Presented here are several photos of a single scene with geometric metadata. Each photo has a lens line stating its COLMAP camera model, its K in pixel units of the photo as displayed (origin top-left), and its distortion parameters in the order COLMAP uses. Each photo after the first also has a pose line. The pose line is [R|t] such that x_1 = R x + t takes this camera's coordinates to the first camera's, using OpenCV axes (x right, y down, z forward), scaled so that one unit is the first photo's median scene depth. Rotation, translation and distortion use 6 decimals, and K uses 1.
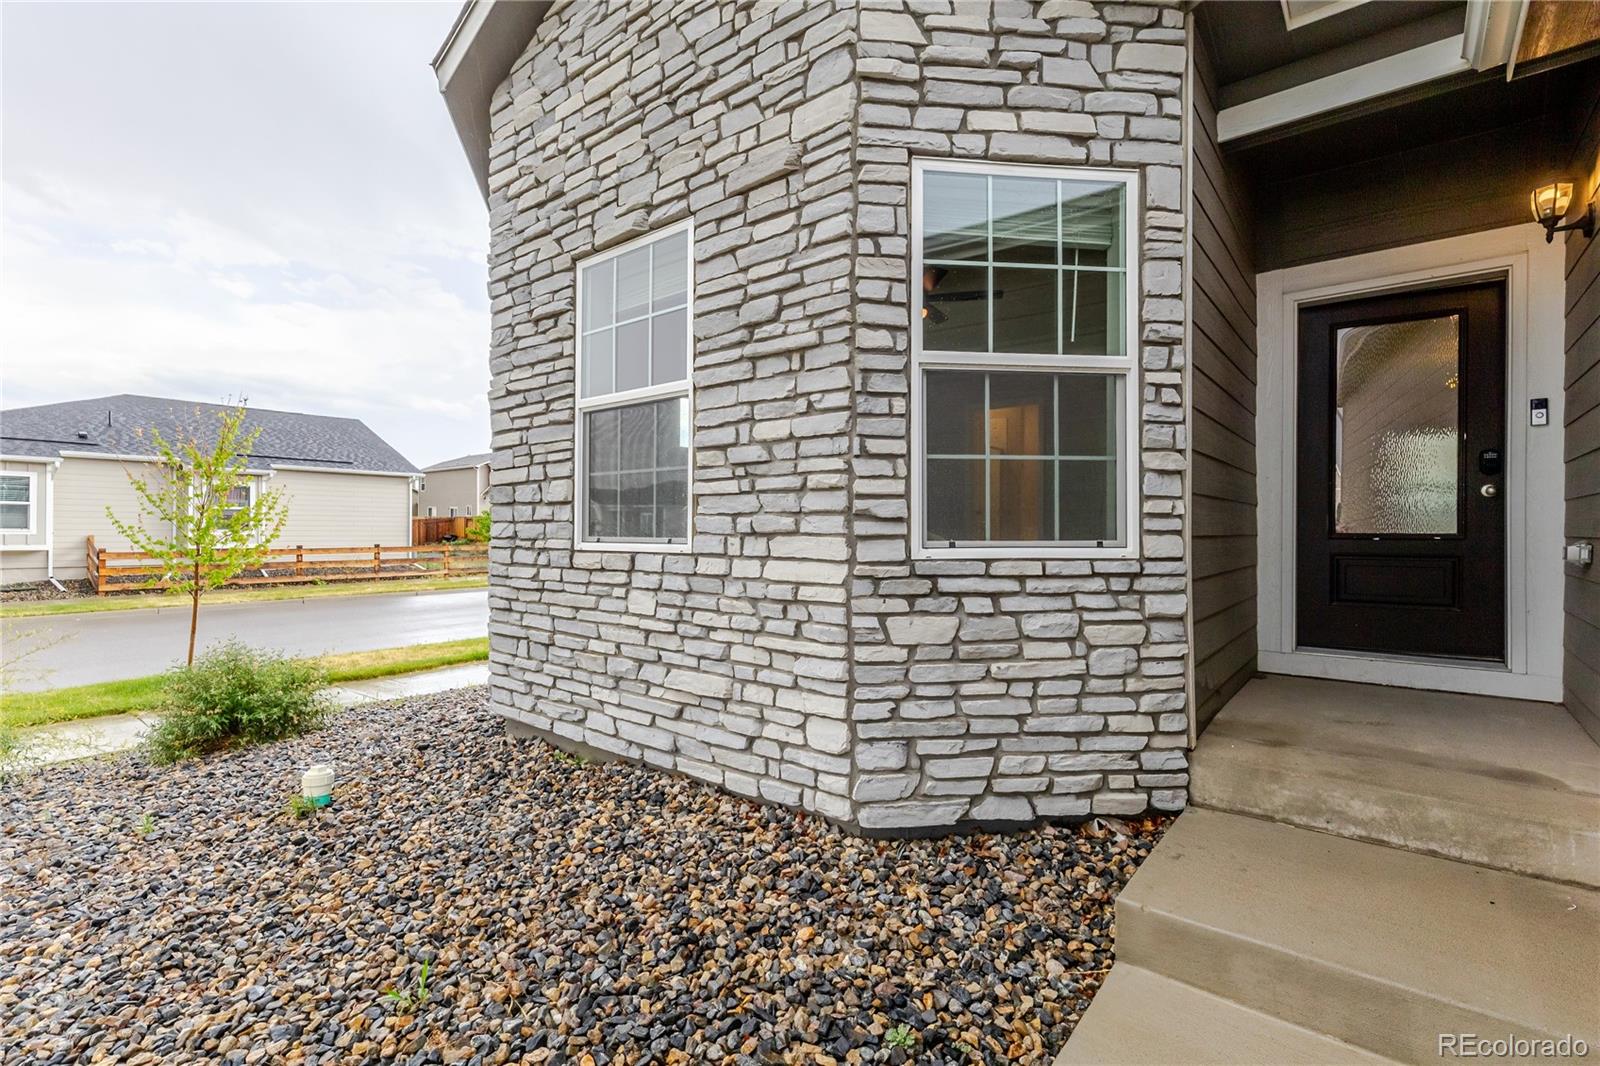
lens RADIAL K [[741.6, 0, 814.0], [0, 741.6, 536.8], [0, 0, 1]] dist [0.018796, 0.002238]
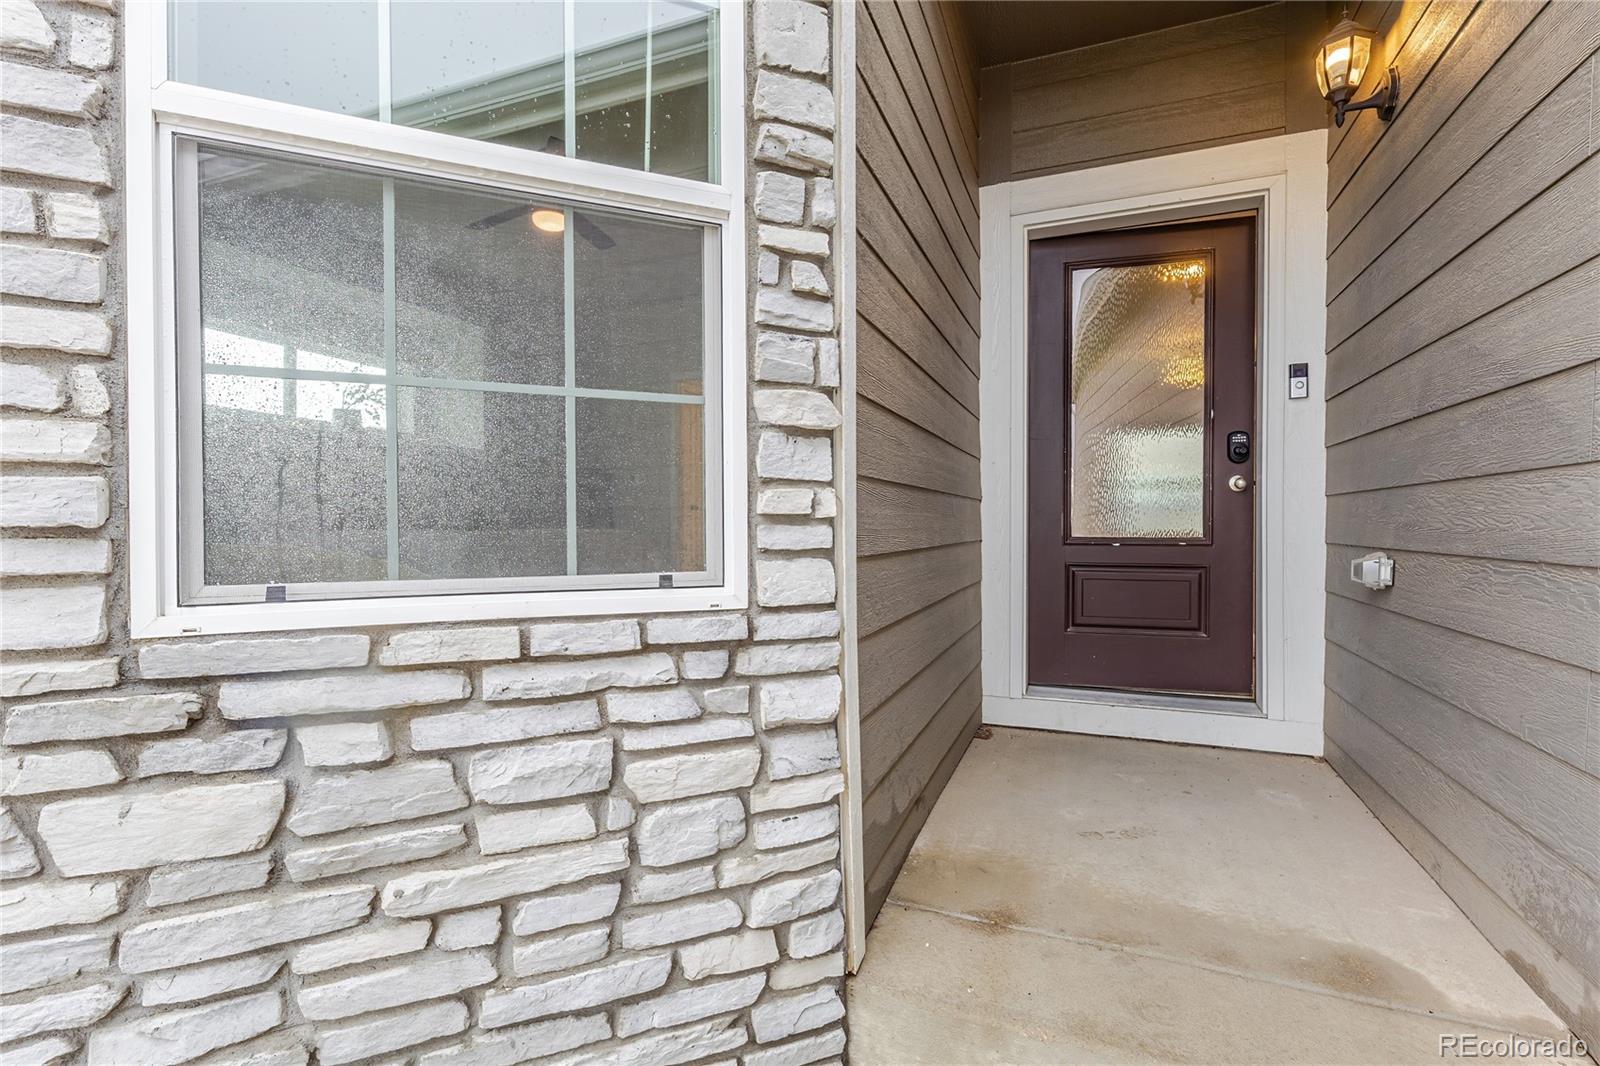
lens RADIAL K [[741.6, 0, 799.0], [0, 741.6, 538.1], [0, 0, 1]] dist [0.018796, 0.002238]
pose [[0.961826, -0.007828, 0.273548, 0.337243], [0.004703, 0.999916, 0.012080, -0.022118], [-0.273620, -0.010332, 0.961782, 0.527603]]
